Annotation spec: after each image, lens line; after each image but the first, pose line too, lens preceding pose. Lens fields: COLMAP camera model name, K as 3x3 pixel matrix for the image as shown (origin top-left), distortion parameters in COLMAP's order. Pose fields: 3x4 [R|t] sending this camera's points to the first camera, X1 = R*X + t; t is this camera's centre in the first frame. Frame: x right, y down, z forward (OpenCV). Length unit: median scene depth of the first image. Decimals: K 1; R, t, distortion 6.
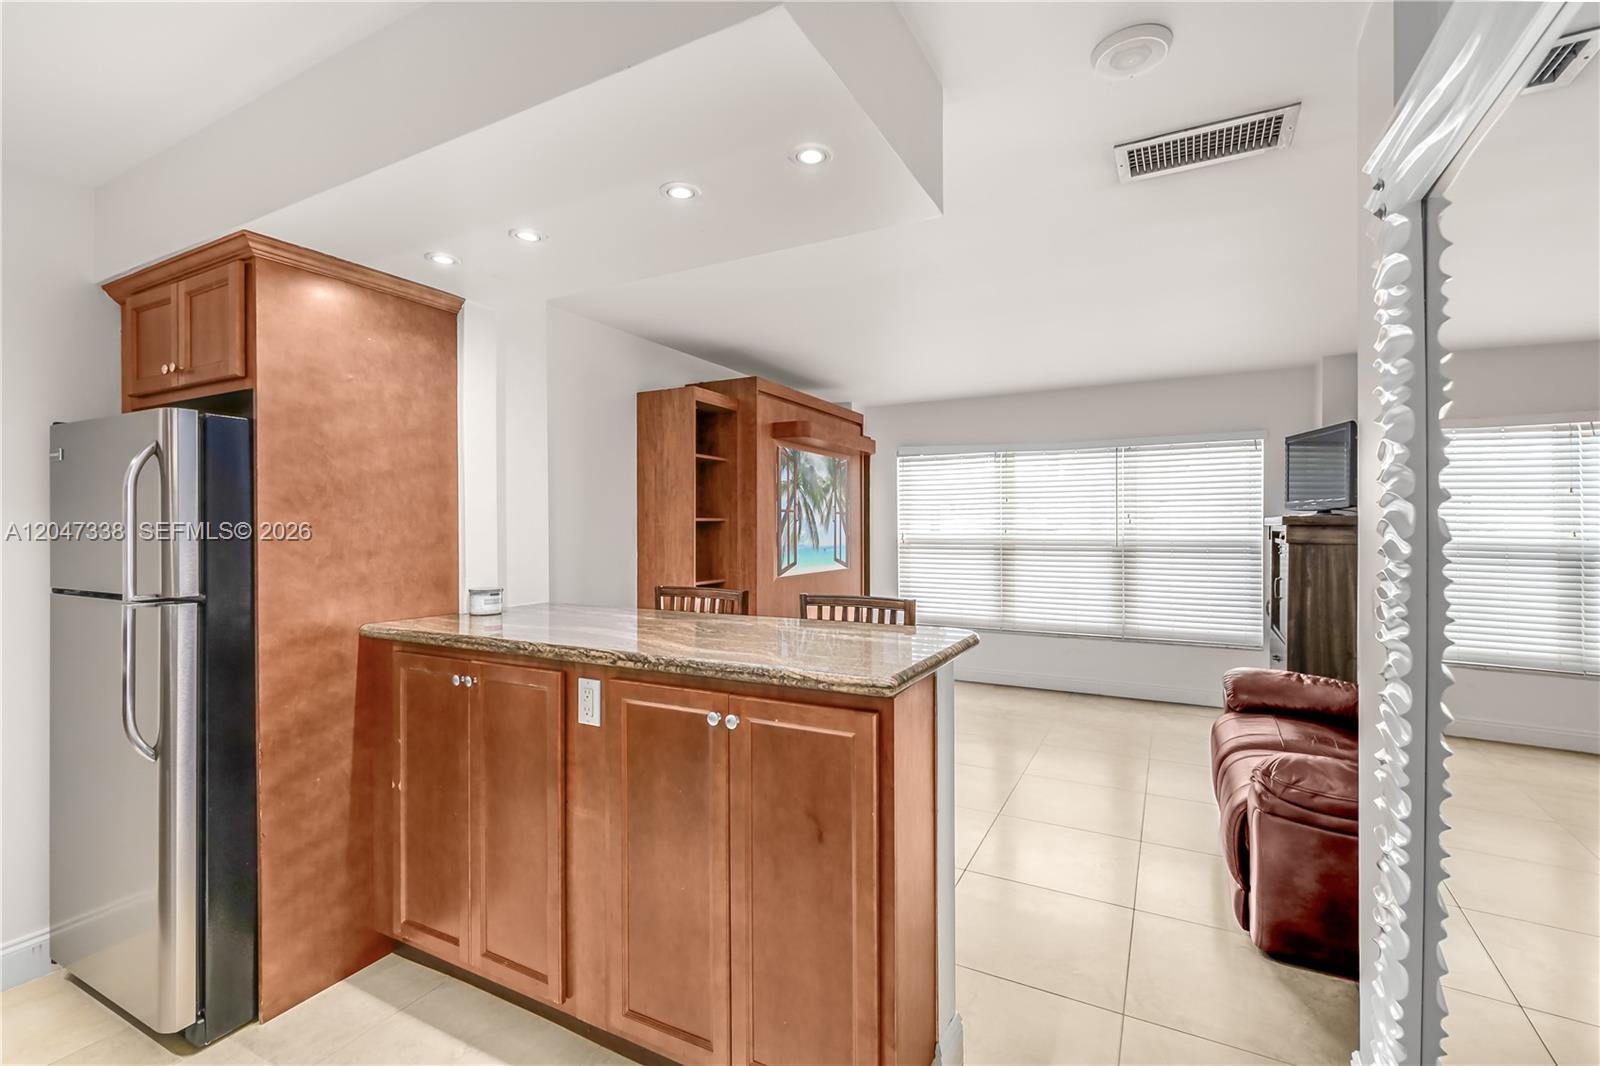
lens RADIAL K [[689.1, 0, 806.5], [0, 689.1, 527.8], [0, 0, 1]] dist [0.002321, -0.000075]
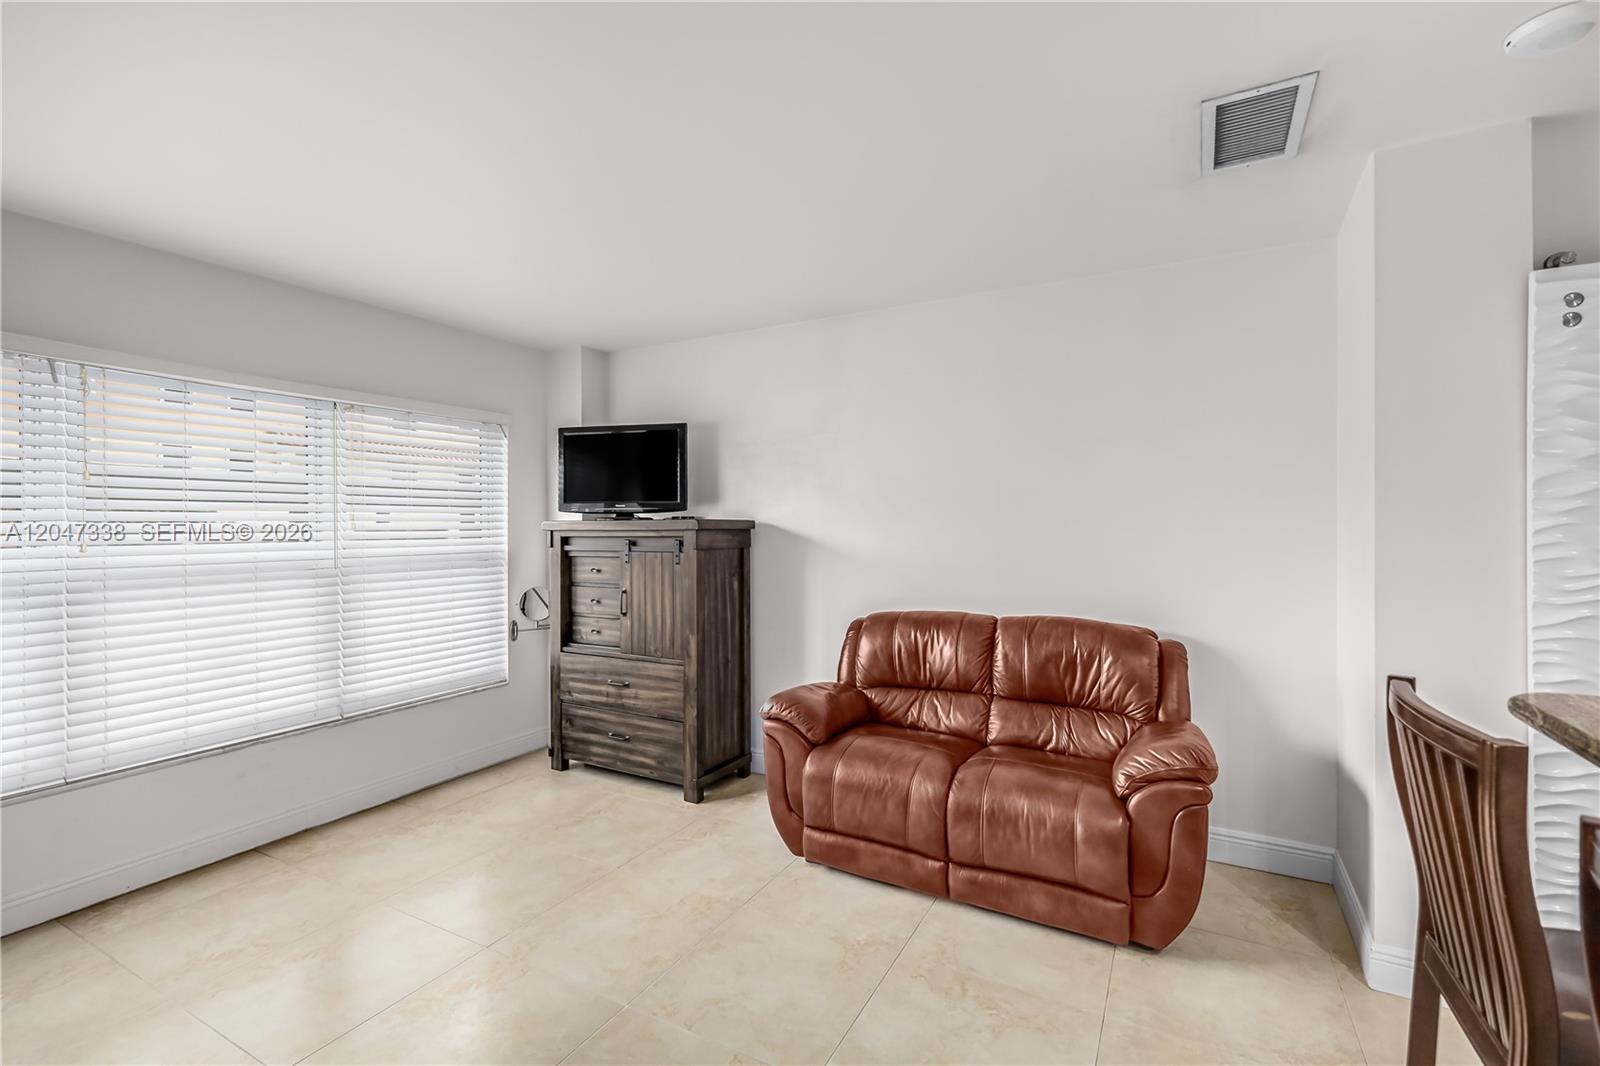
lens RADIAL K [[689.1, 0, 816.1], [0, 689.1, 527.4], [0, 0, 1]] dist [0.002321, -0.000075]
pose [[0.009088, 0.001723, 0.999957, -0.204188], [0.010211, 0.999946, -0.001816, -0.003170], [-0.999907, 0.010227, 0.009070, 0.843941]]
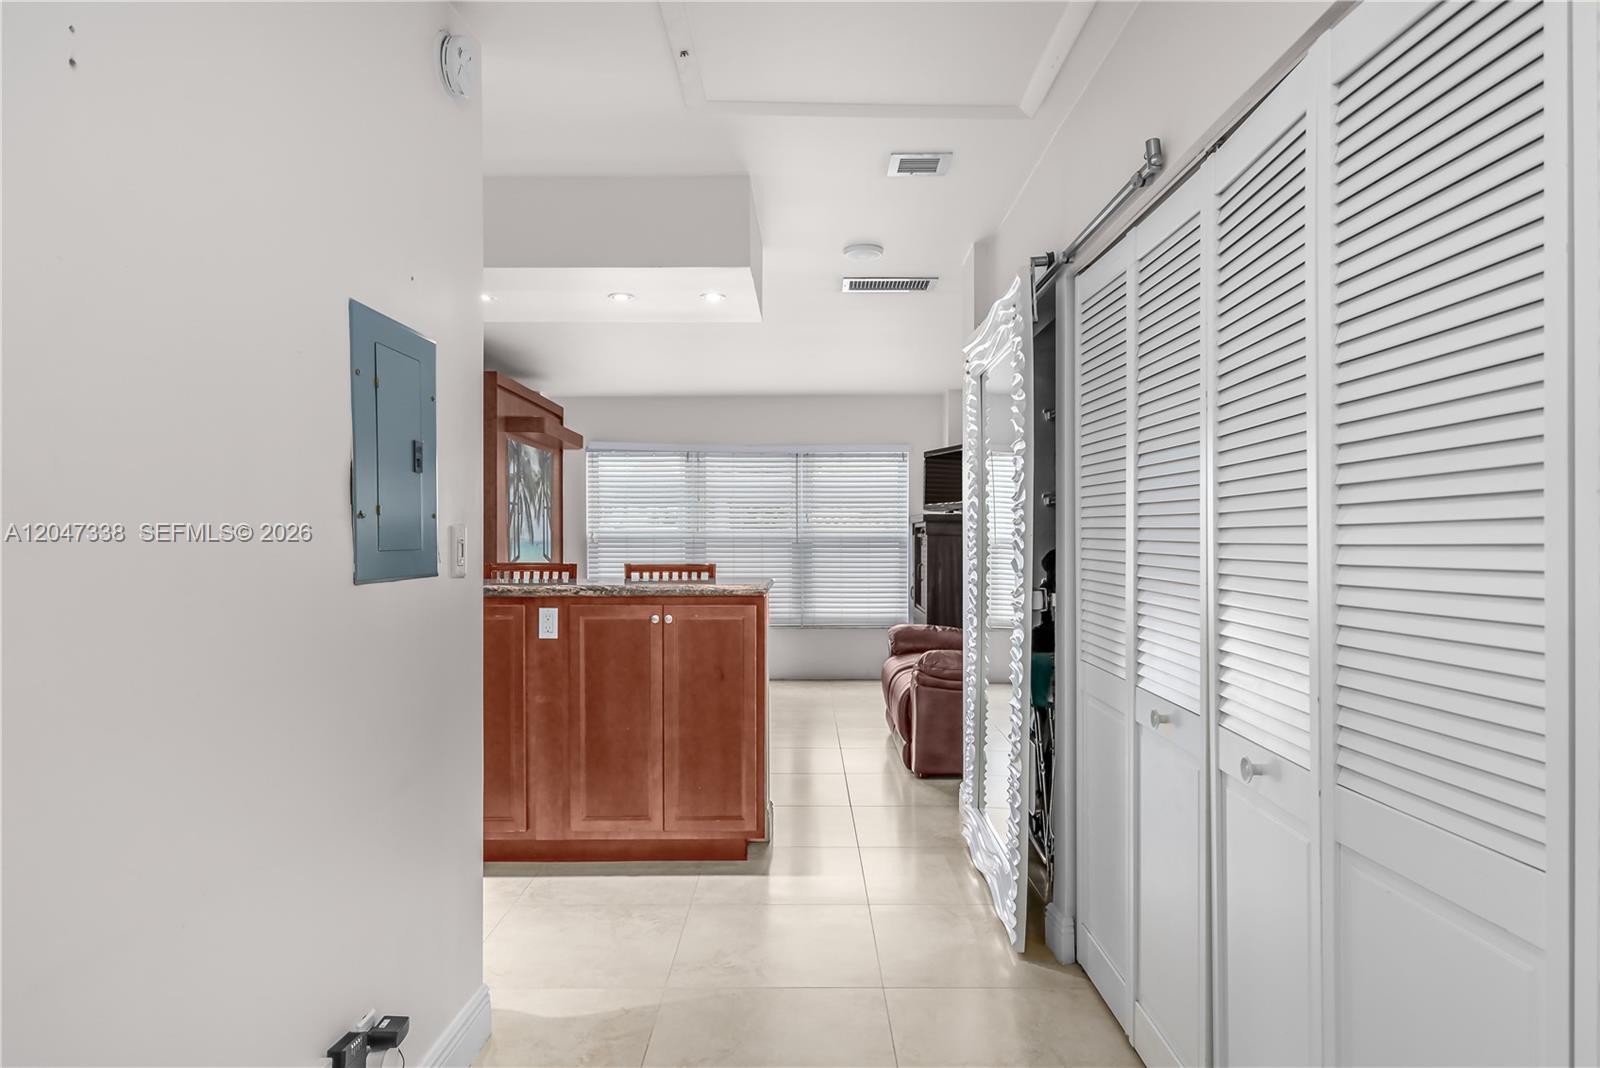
lens RADIAL K [[936.7, 0, 807.5], [0, 936.7, 540.7], [0, 0, 1]] dist [-0.002364, -0.000039]
pose [[0.881025, 0.000821, 0.473068, -0.355371], [-0.001298, 0.999999, 0.000681, 0.033173], [-0.473067, -0.001214, 0.881026, -0.475844]]
